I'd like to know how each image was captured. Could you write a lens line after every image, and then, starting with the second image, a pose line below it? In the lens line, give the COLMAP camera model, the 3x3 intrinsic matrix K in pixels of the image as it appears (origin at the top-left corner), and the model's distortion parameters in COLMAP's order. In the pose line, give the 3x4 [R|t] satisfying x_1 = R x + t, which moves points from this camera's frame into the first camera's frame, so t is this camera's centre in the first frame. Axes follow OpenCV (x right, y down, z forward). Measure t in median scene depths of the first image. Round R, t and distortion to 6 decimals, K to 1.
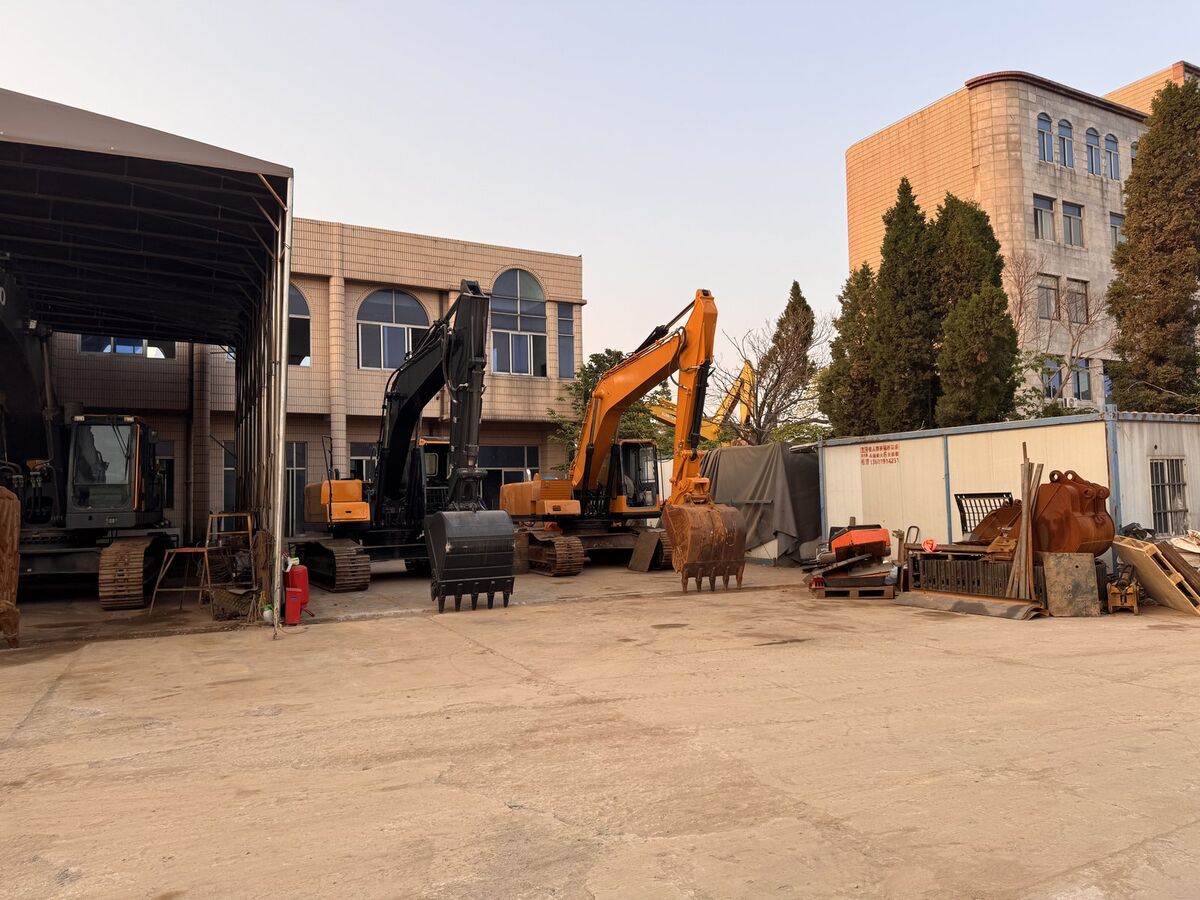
lens RADIAL K [[849.2, 0, 599.7], [0, 849.2, 452.3], [0, 0, 1]] dist [0.045964, -0.054824]
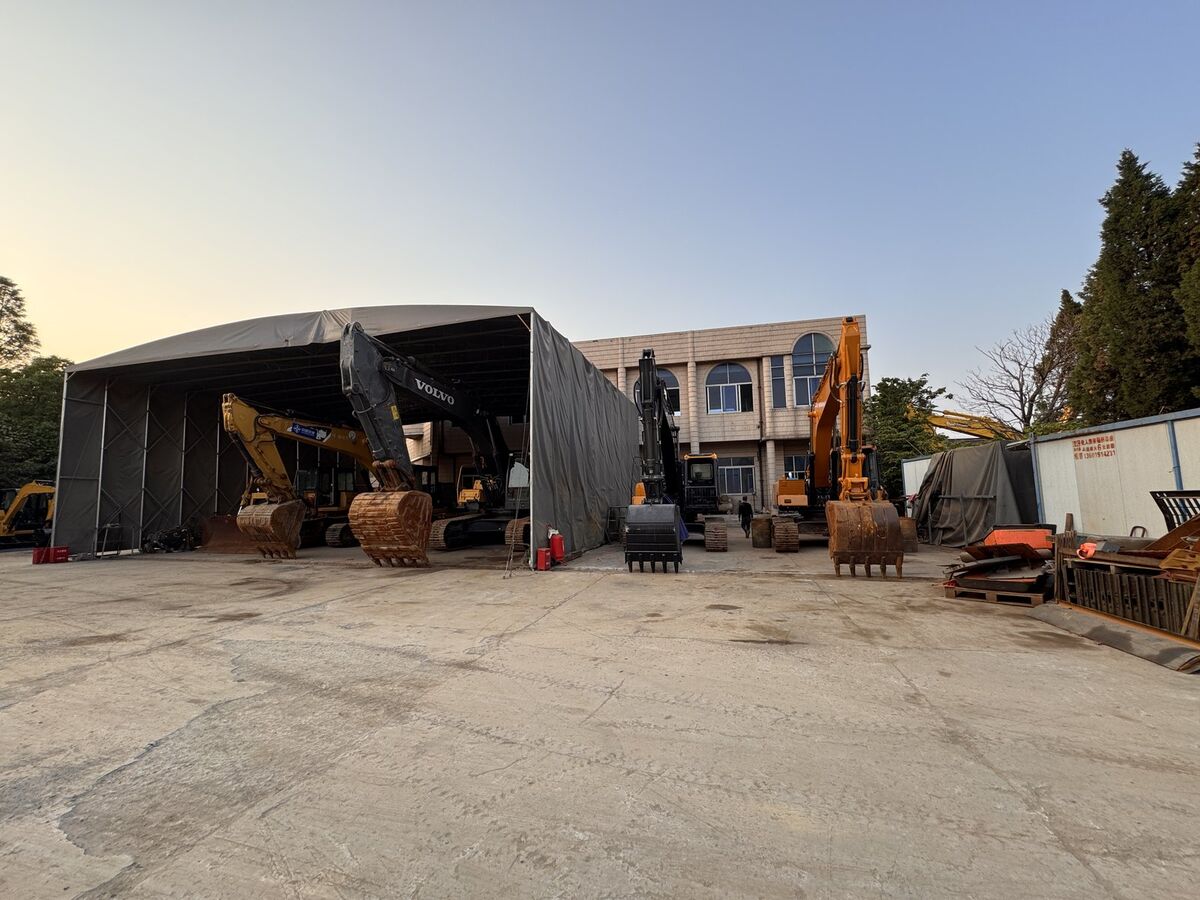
lens RADIAL K [[480.8, 0, 597.4], [0, 480.8, 448.6], [0, 0, 1]] dist [-0.008065, 0.002246]
pose [[0.756705, -0.061053, -0.650899, 0.250281], [0.040658, 0.998097, -0.046352, 0.005629], [0.652491, 0.008611, 0.757748, 0.239178]]
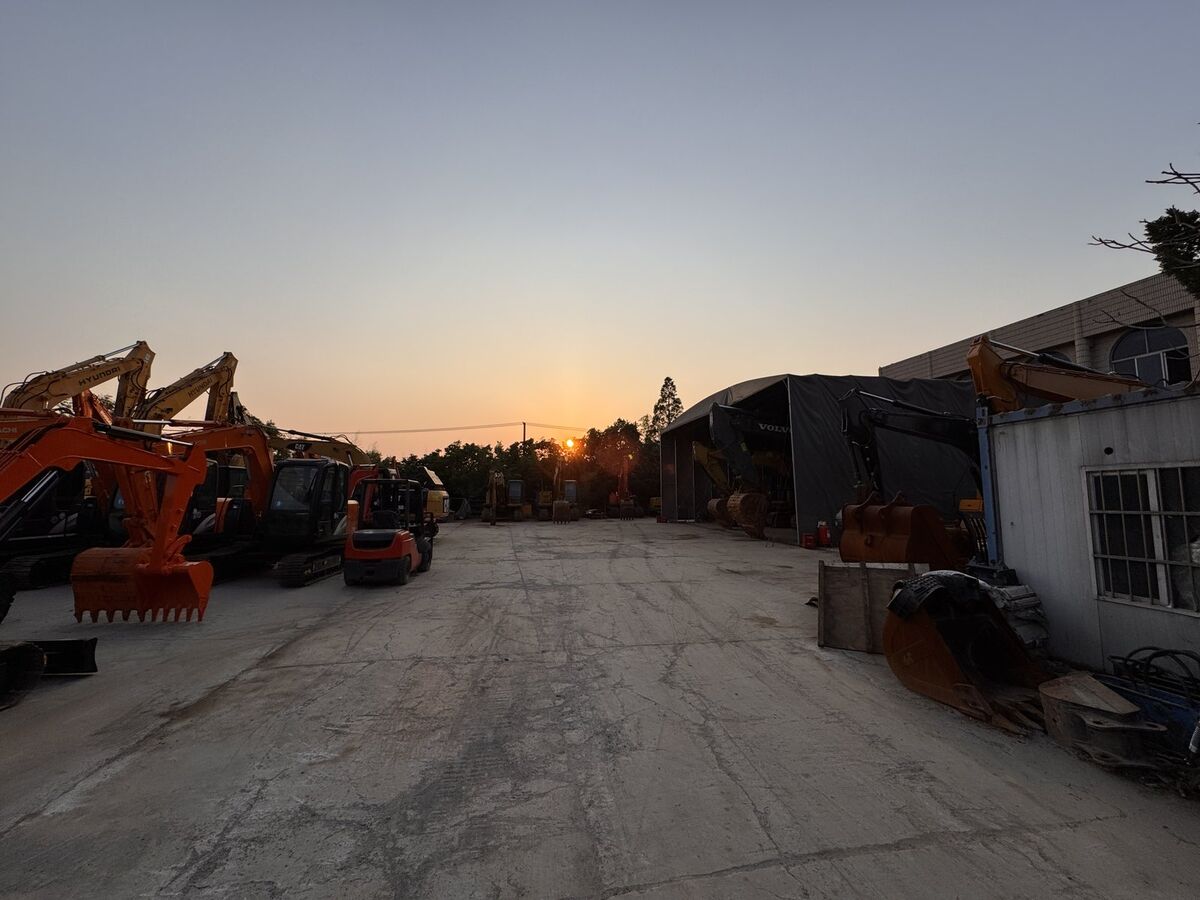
lens RADIAL K [[480.8, 0, 599.3], [0, 480.8, 444.1], [0, 0, 1]] dist [-0.008065, 0.002246]
pose [[-0.287726, -0.079975, -0.954368, 0.838611], [0.060847, 0.992967, -0.101554, 0.000888], [0.955778, -0.087290, -0.280836, 0.578933]]
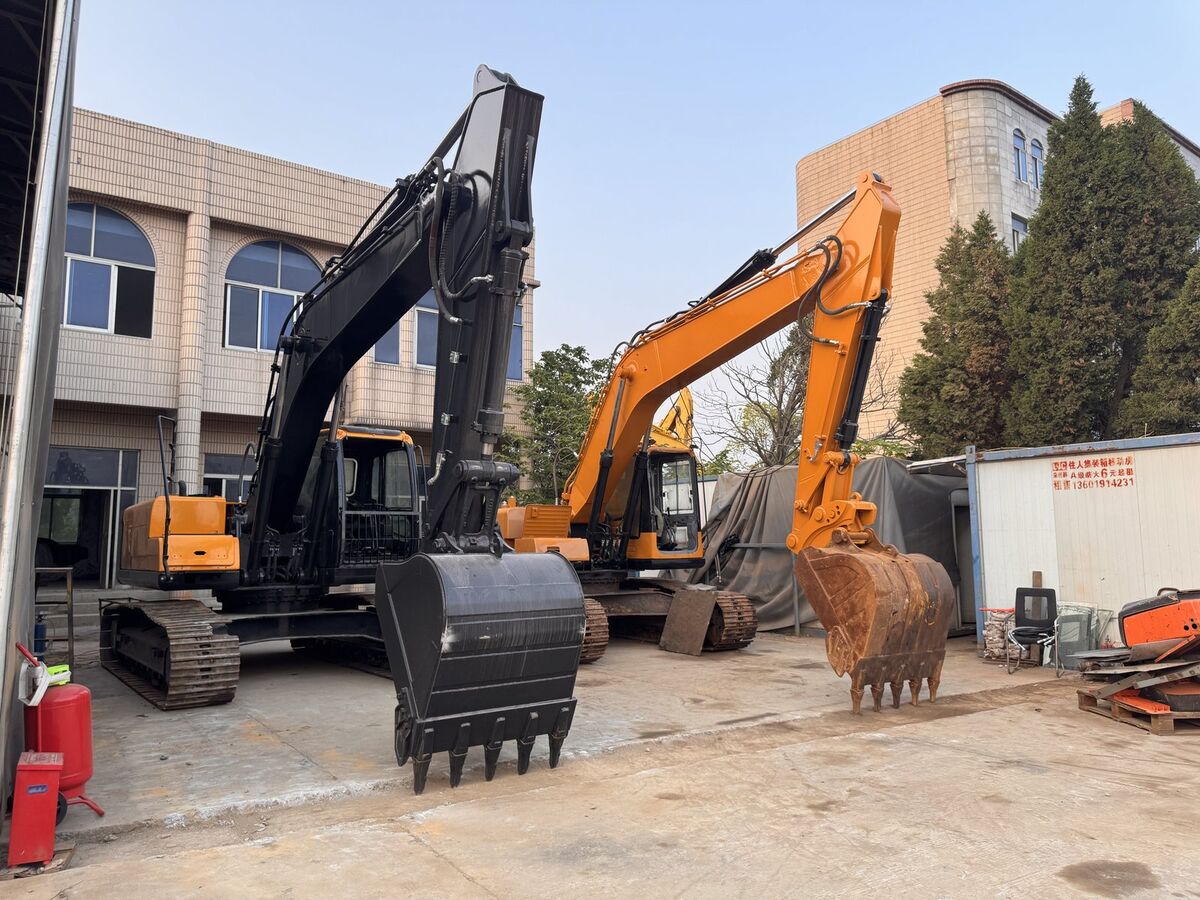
lens RADIAL K [[849.2, 0, 600.7], [0, 849.2, 441.3], [0, 0, 1]] dist [0.045964, -0.054824]
pose [[0.988232, 0.033768, 0.149188, -0.124678], [-0.023974, 0.997467, -0.066970, 0.029288], [-0.151071, 0.062605, 0.986538, 0.414560]]
